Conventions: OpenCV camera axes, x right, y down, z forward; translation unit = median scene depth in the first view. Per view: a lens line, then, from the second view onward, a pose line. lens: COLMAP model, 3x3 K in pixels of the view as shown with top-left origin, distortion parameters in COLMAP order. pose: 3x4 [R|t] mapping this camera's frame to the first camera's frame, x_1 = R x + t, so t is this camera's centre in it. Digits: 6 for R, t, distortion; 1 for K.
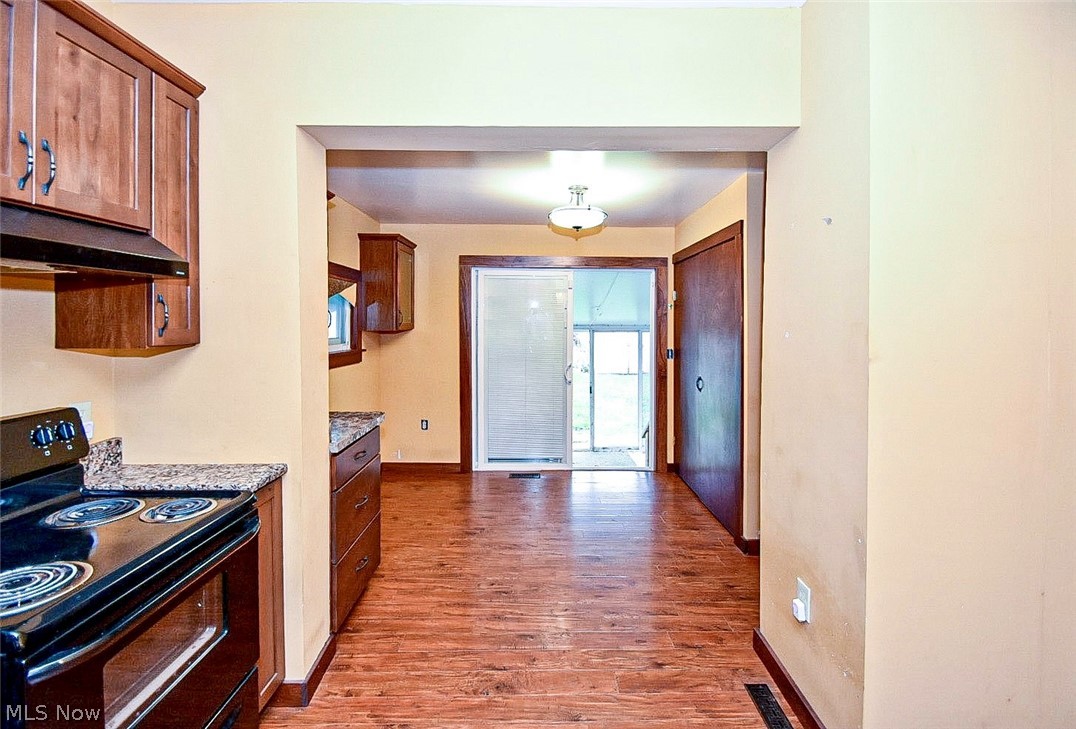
lens RADIAL K [[477.8, 0, 541.0], [0, 477.8, 326.6], [0, 0, 1]] dist [-0.012796, -0.000998]
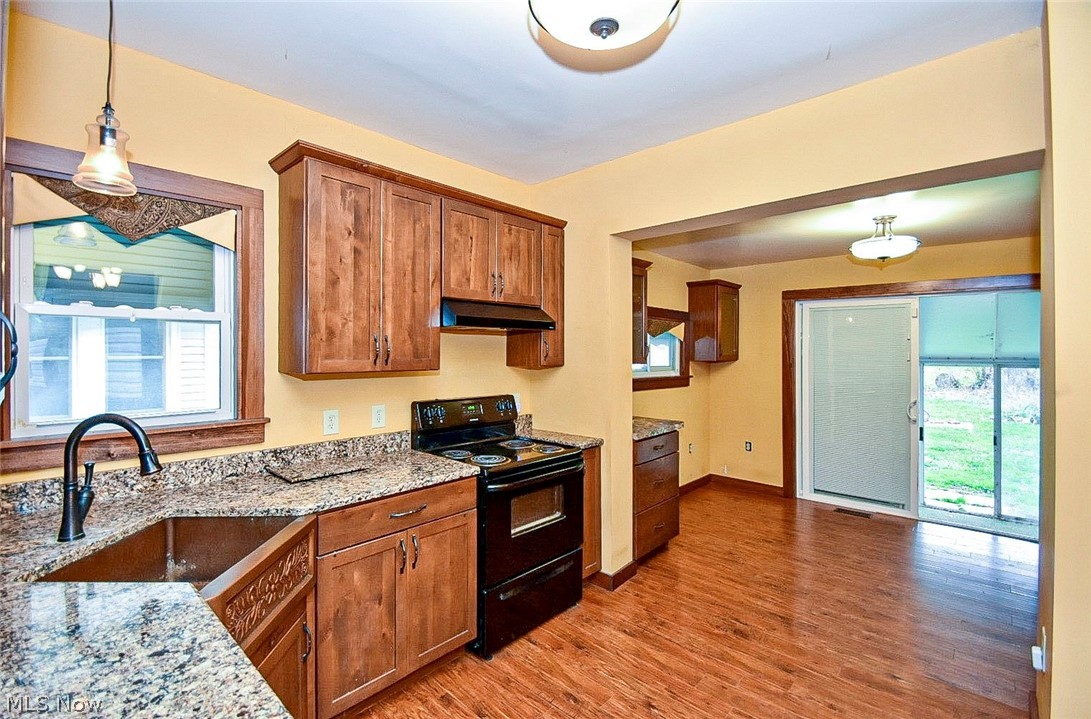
lens RADIAL K [[482.4, 0, 547.6], [0, 482.4, 352.2], [0, 0, 1]] dist [0.000947, -0.000040]
pose [[0.728790, -0.000505, -0.684737, 0.443632], [-0.008576, 0.999915, -0.009864, 0.004190], [0.684683, 0.013061, 0.728724, -0.338955]]
